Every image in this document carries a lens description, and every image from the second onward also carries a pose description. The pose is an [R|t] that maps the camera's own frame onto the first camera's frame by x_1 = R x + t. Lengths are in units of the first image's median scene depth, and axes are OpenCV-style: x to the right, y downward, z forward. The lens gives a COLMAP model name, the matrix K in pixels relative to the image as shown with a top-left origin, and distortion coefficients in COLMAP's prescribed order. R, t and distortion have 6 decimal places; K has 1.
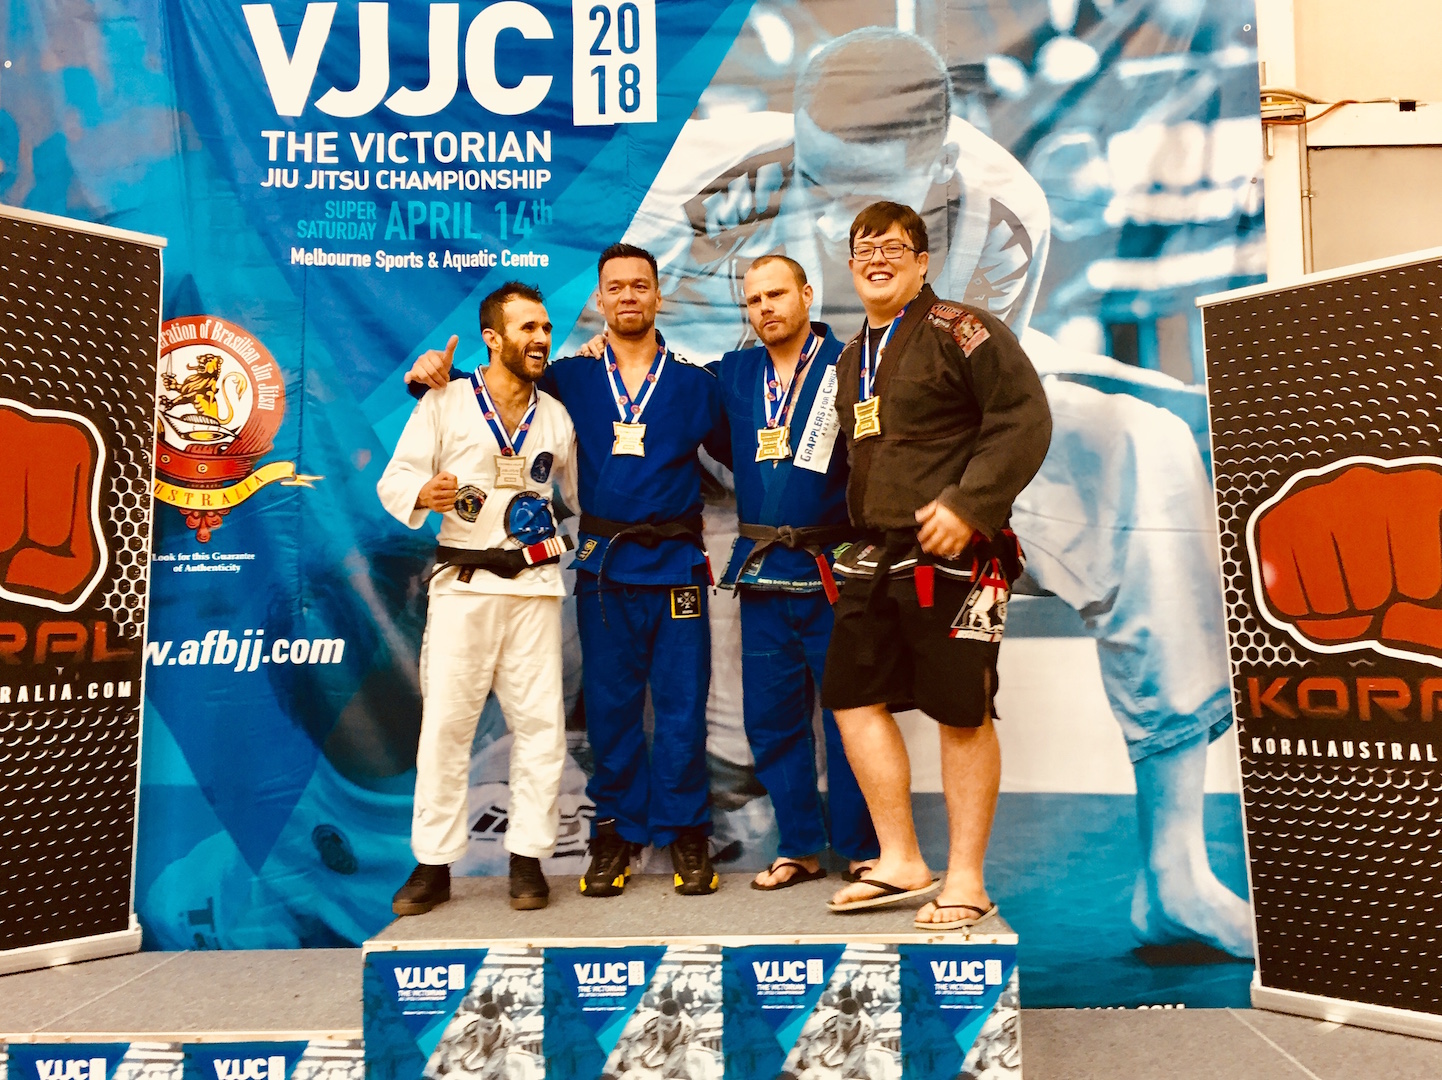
lens RADIAL K [[1354.6, 0, 731.8], [0, 1354.6, 556.6], [0, 0, 1]] dist [0.106846, -0.166706]
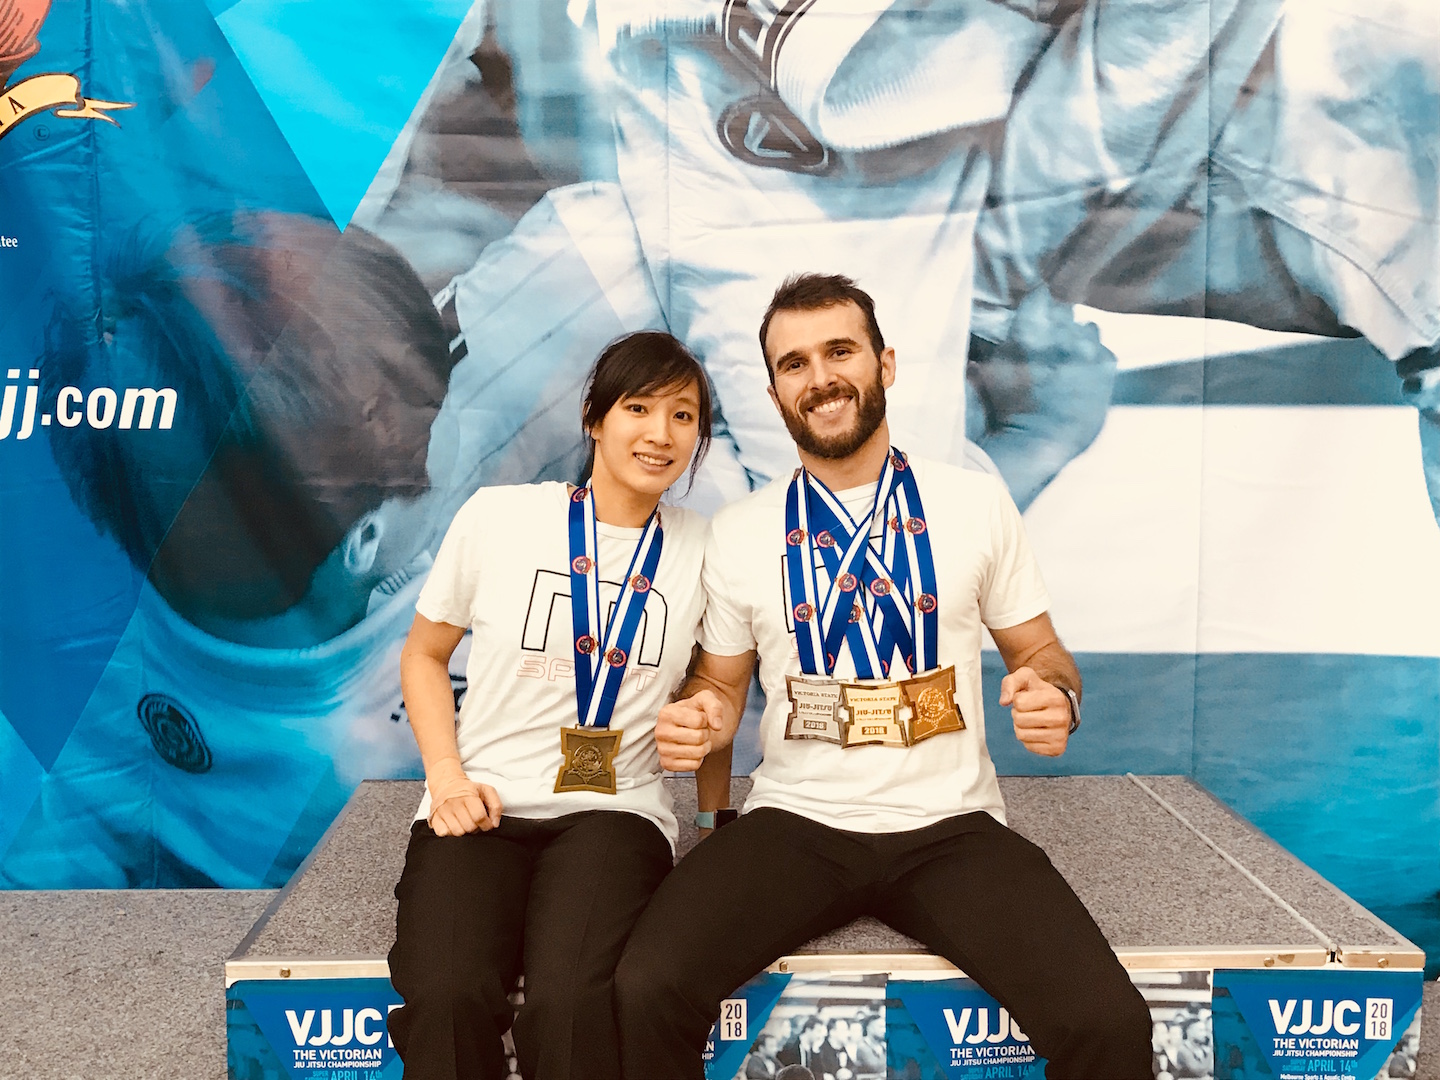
lens RADIAL K [[1540.3, 0, 720.0], [0, 1540.3, 540.0], [0, 0, 1]] dist [0.022785, -0.030338]
pose [[0.998842, 0.012690, 0.046415, -0.079438], [-0.019991, 0.986849, 0.160403, 0.013223], [-0.043769, -0.161145, 0.985960, 0.318537]]
